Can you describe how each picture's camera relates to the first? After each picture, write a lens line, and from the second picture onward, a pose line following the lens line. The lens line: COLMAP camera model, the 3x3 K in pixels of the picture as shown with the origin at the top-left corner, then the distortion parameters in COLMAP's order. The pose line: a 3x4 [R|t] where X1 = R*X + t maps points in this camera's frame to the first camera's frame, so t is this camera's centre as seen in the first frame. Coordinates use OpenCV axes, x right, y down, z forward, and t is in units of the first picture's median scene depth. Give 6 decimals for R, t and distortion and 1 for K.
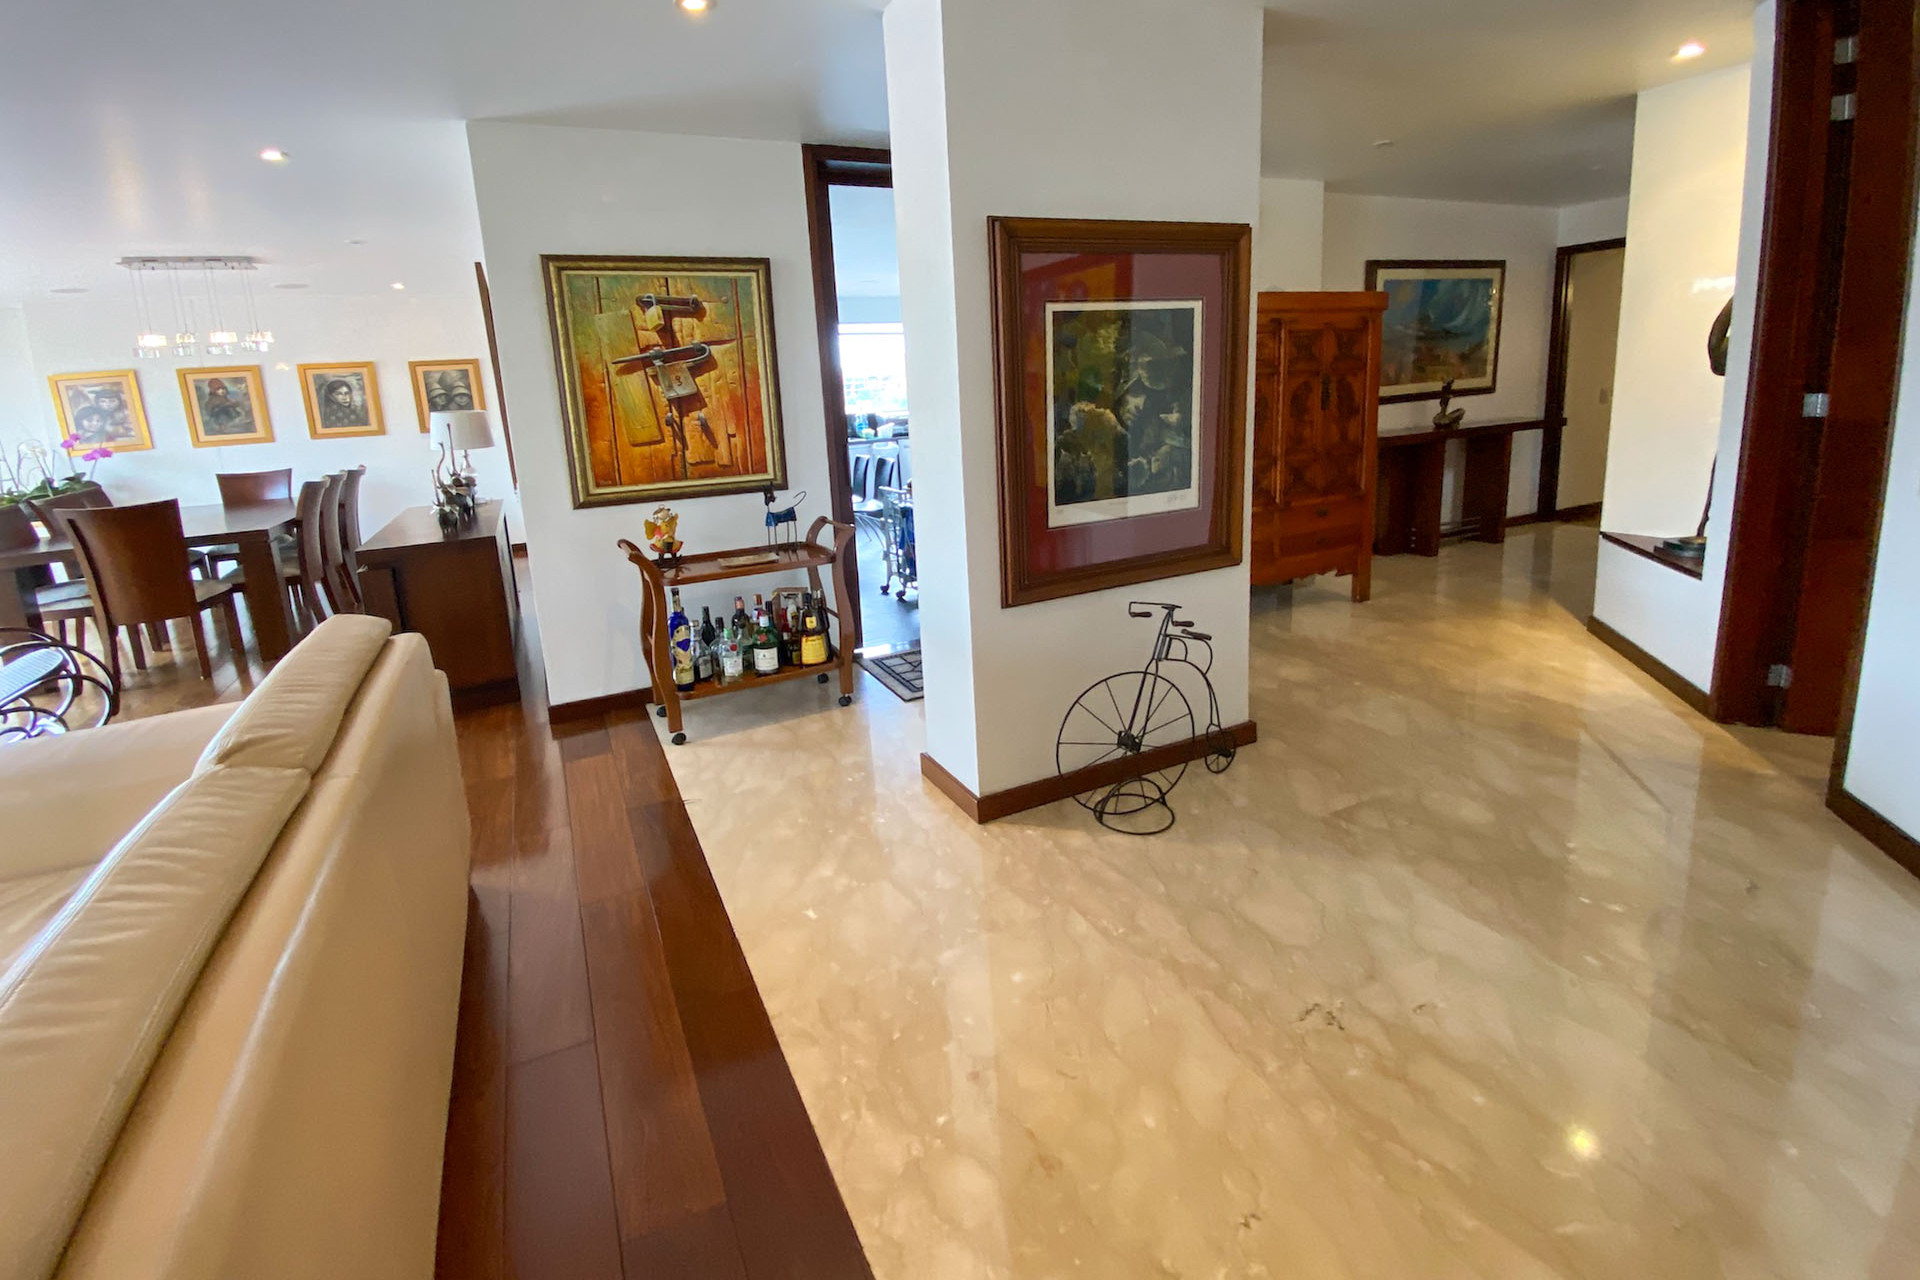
lens RADIAL K [[805.4, 0, 907.9], [0, 805.4, 601.8], [0, 0, 1]] dist [-0.001708, -0.010257]
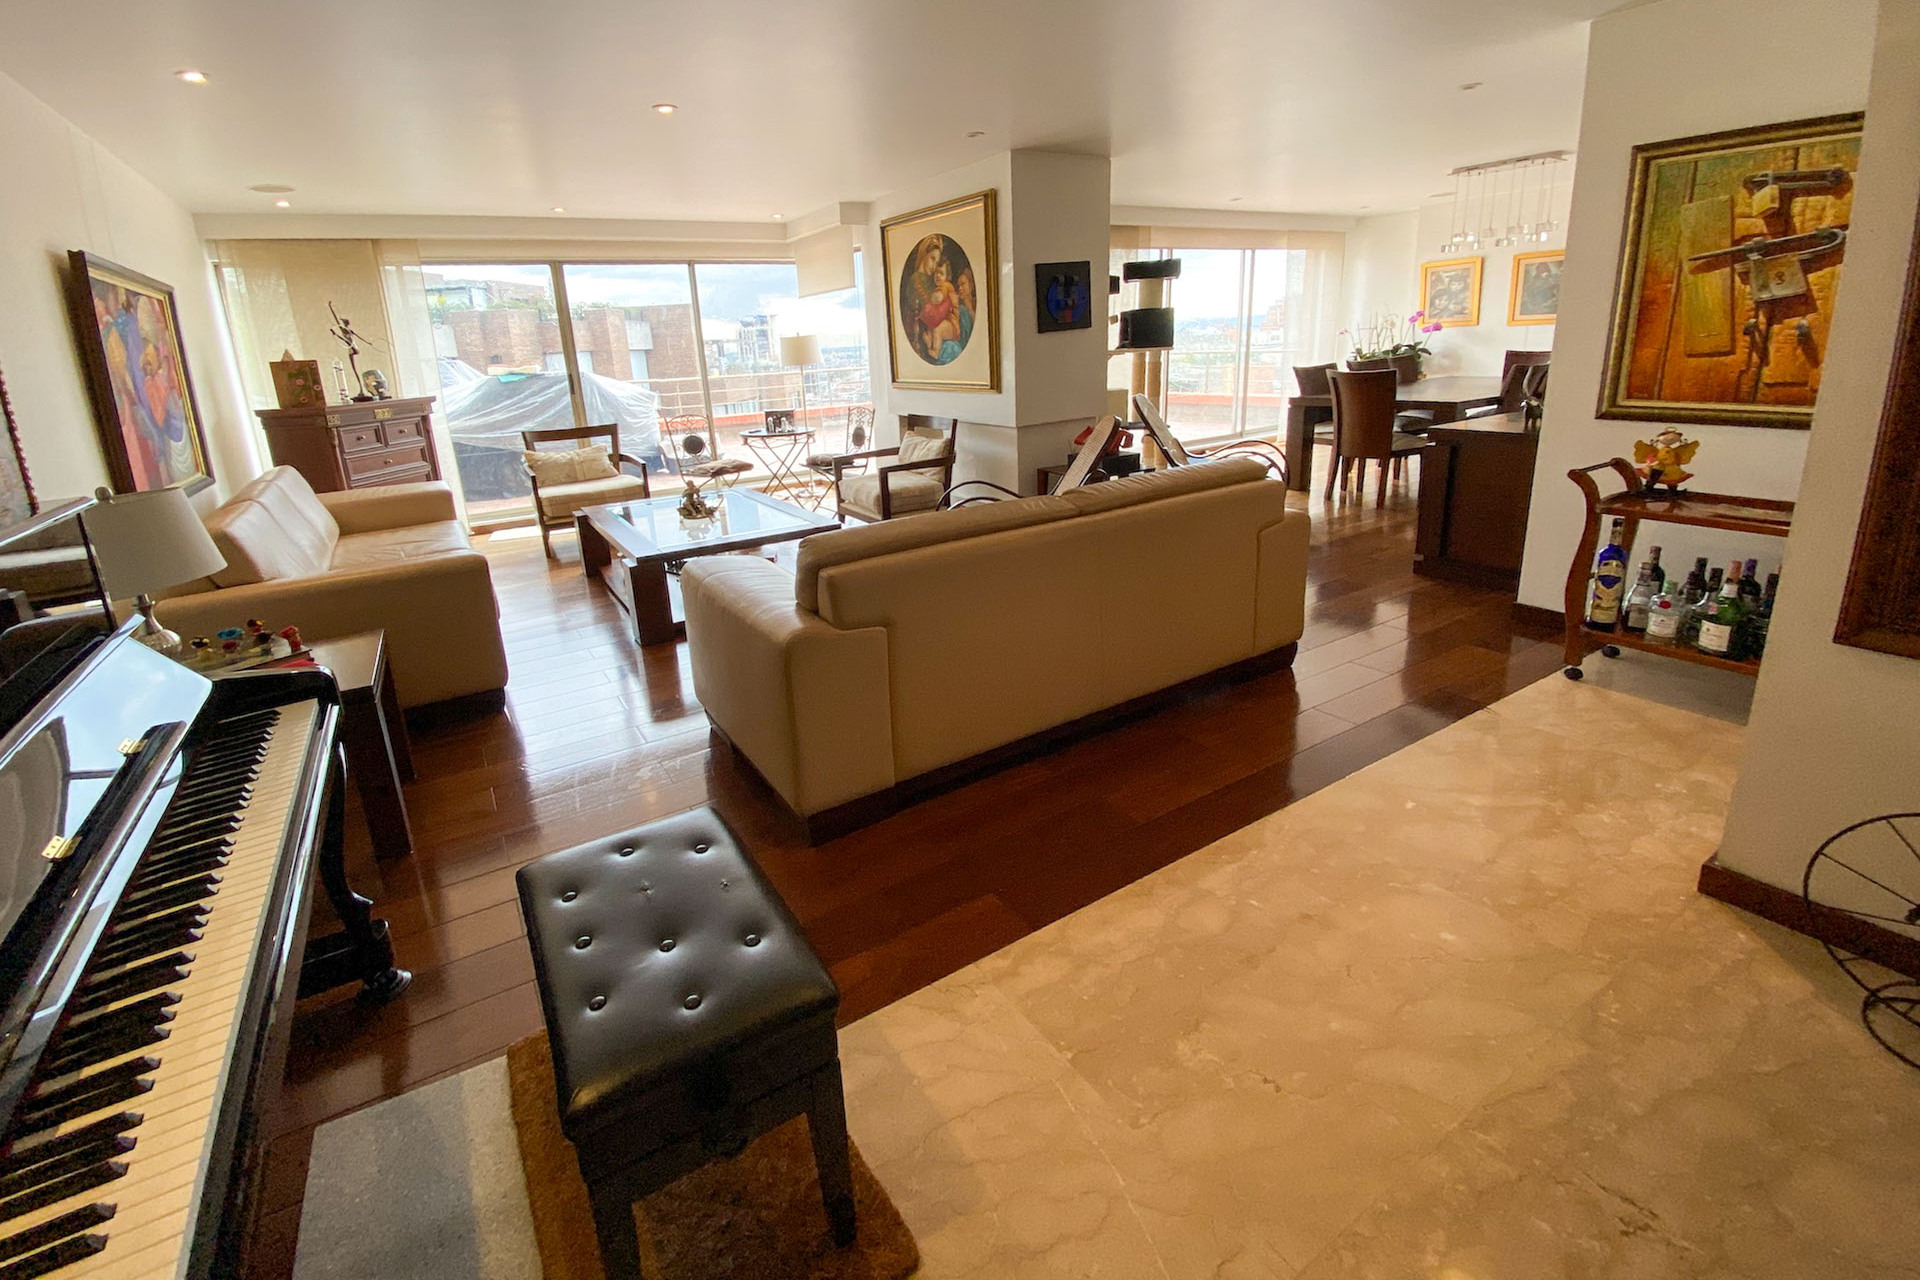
lens RADIAL K [[805.4, 0, 957.8], [0, 805.4, 635.3], [0, 0, 1]] dist [-0.001708, -0.010257]
pose [[0.148675, 0.382427, -0.911946, 0.464566], [-0.200909, 0.914643, 0.350803, -0.060956], [0.968262, 0.131063, 0.212818, 0.081897]]
